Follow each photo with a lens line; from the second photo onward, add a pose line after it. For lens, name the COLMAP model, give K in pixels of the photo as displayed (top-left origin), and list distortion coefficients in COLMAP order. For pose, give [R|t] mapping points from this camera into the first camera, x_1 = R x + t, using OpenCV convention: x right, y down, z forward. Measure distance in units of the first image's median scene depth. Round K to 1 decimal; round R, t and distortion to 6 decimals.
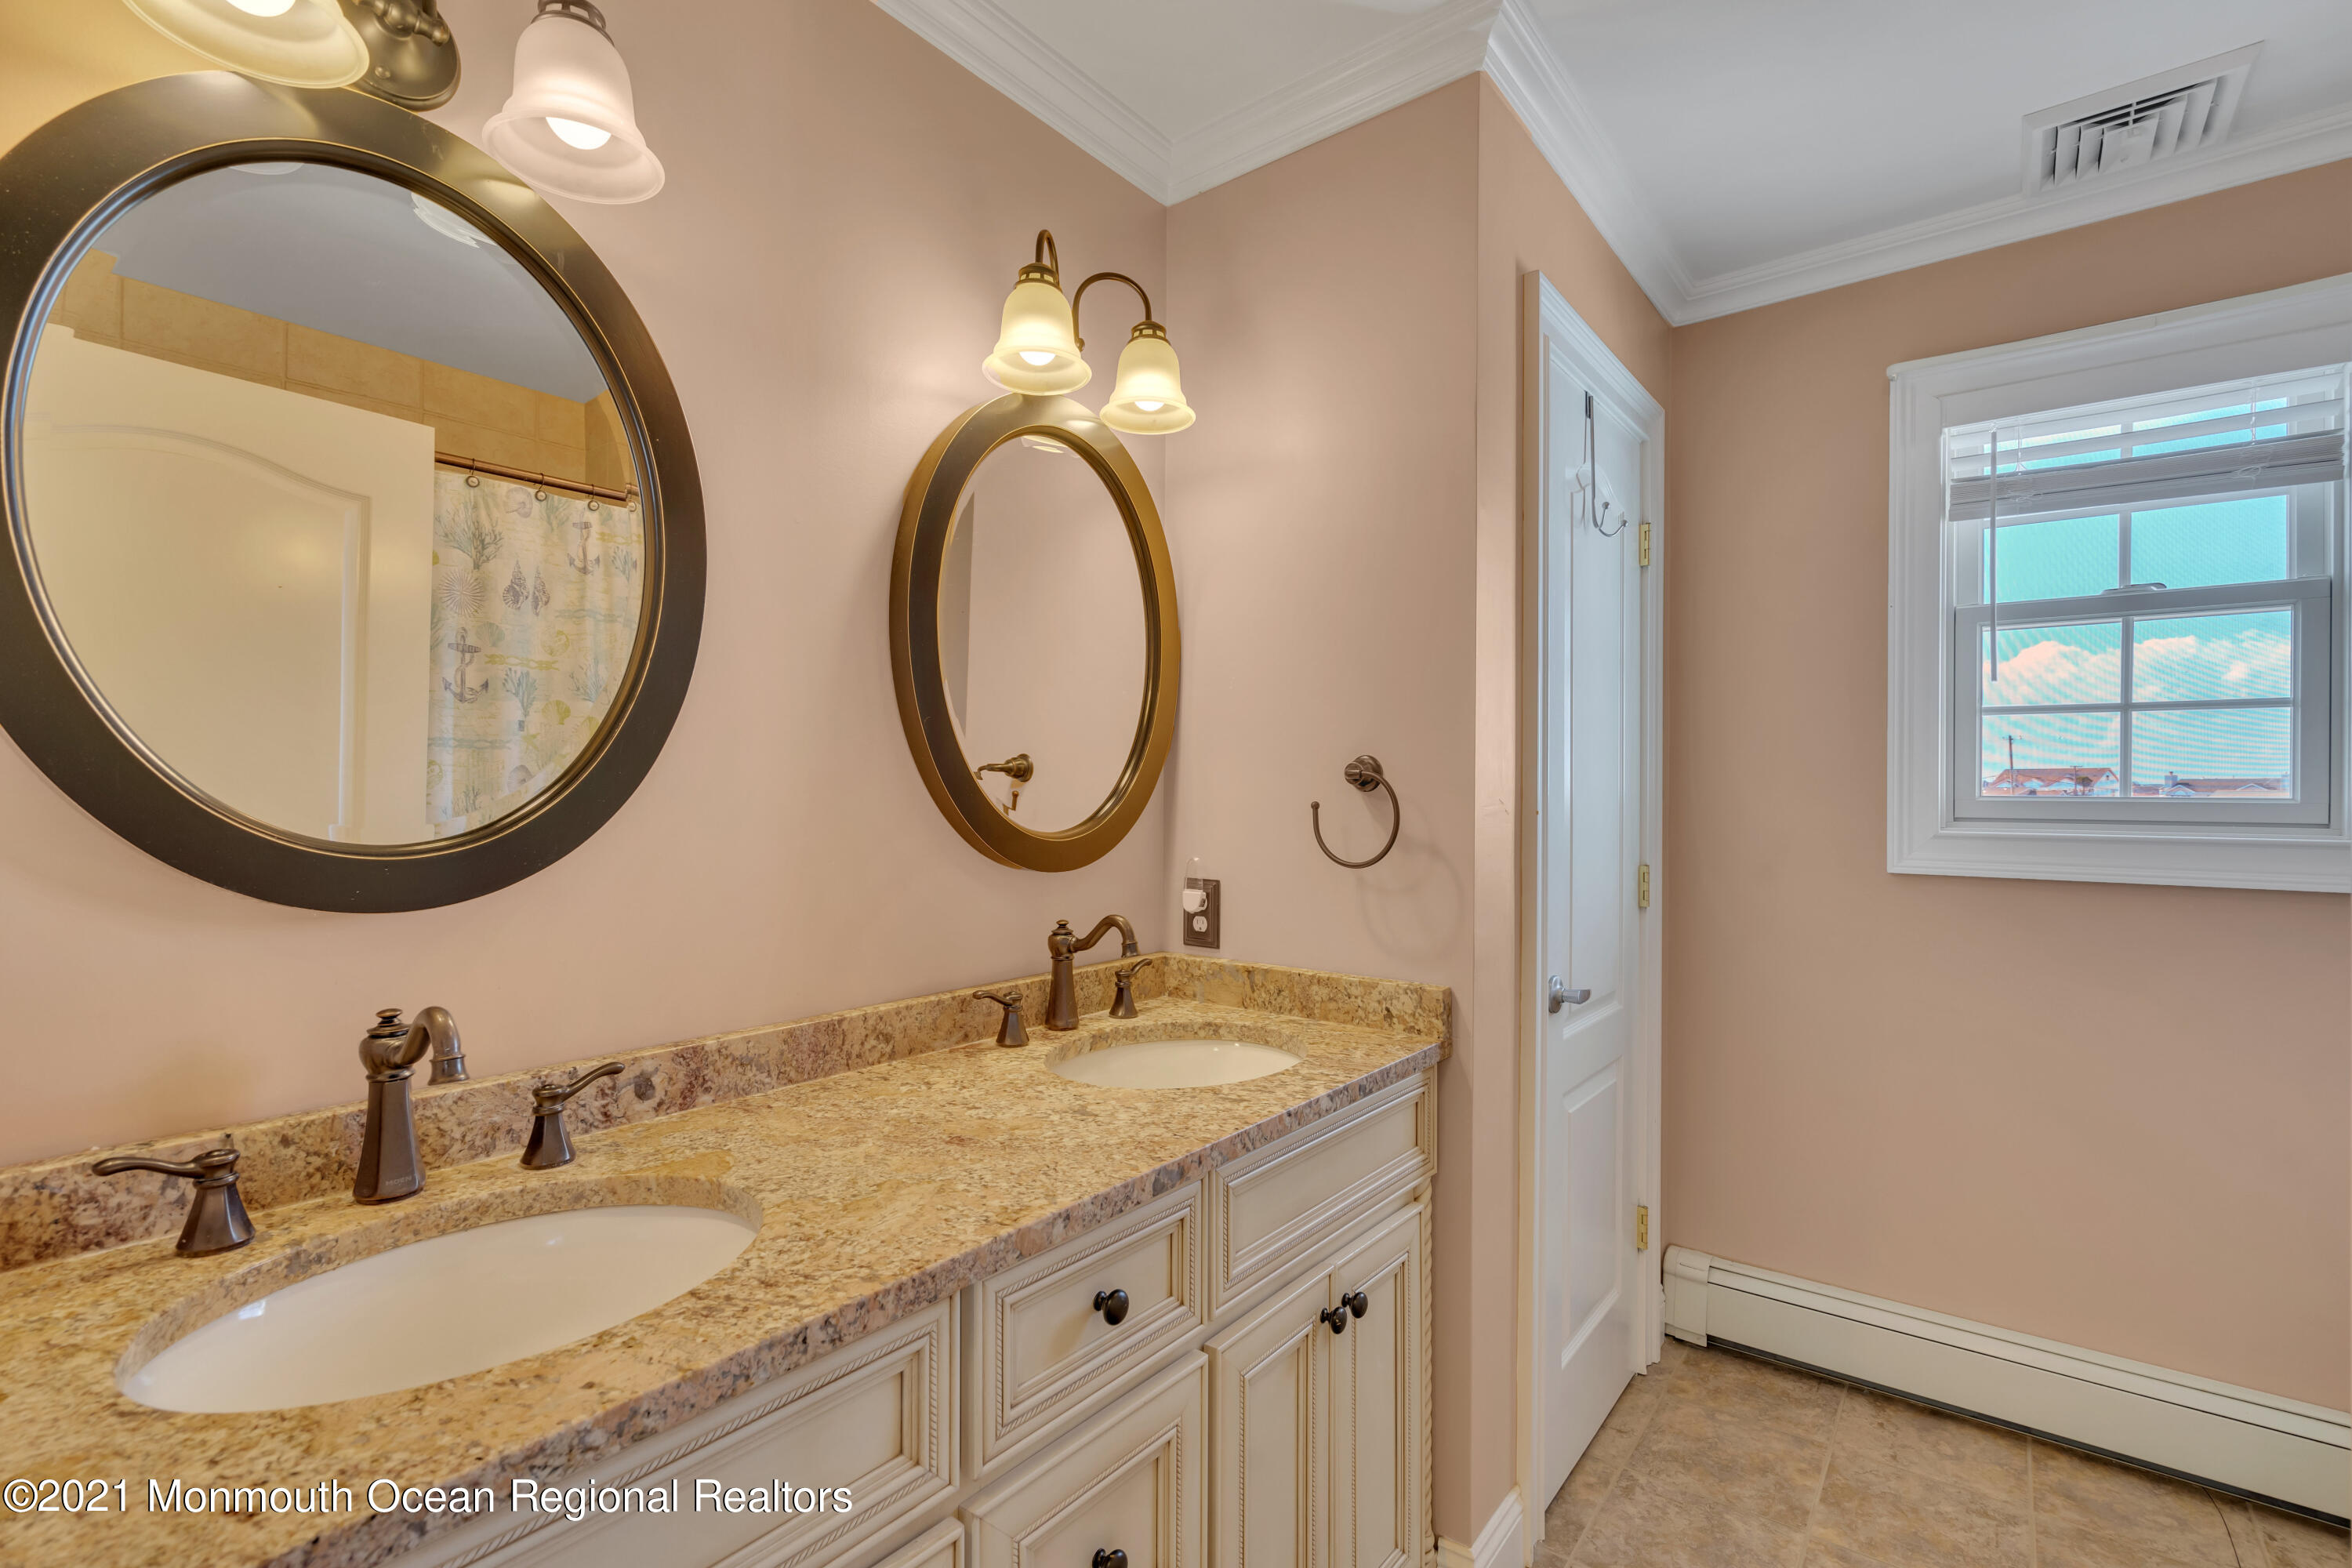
lens RADIAL K [[1064.7, 0, 1183.8], [0, 1064.7, 784.8], [0, 0, 1]] dist [-0.004818, 0.001866]
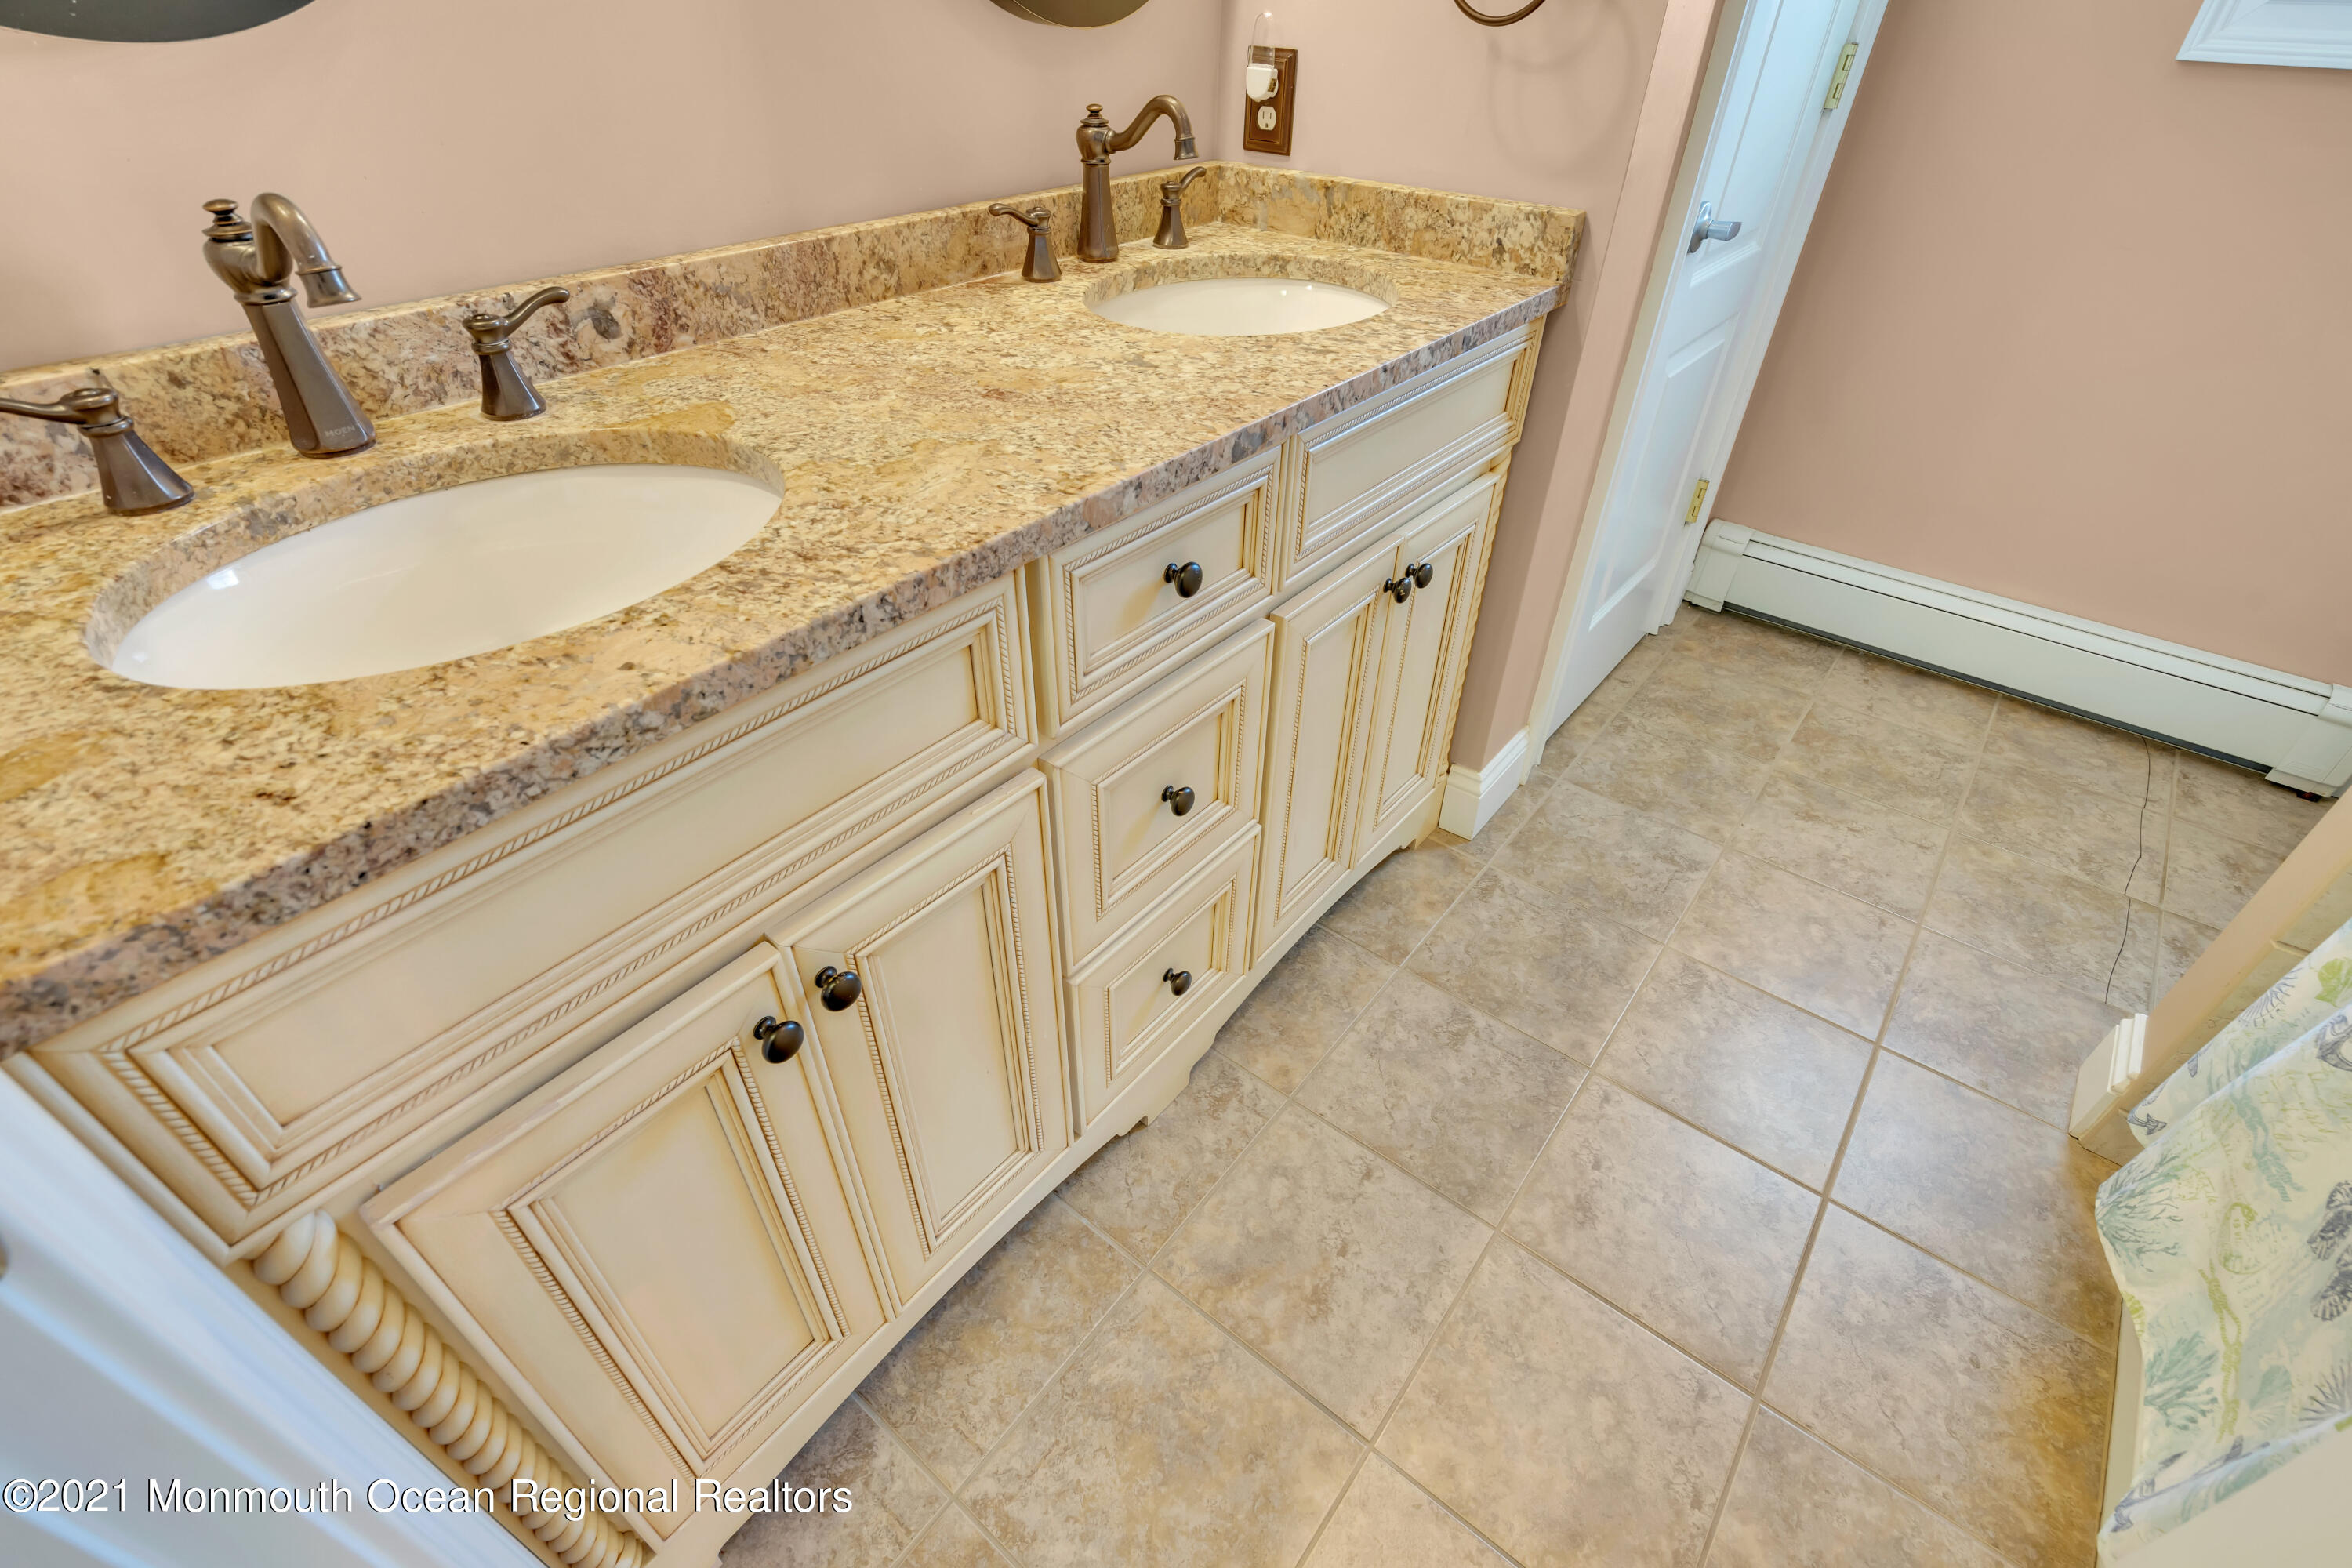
lens RADIAL K [[1064.7, 0, 1177.9], [0, 1064.7, 787.6], [0, 0, 1]] dist [-0.004818, 0.001866]
pose [[0.999780, 0.020181, -0.005748, -0.052739], [-0.012253, 0.783851, 0.620829, 0.049874], [0.017034, -0.620622, 0.783925, 0.137785]]
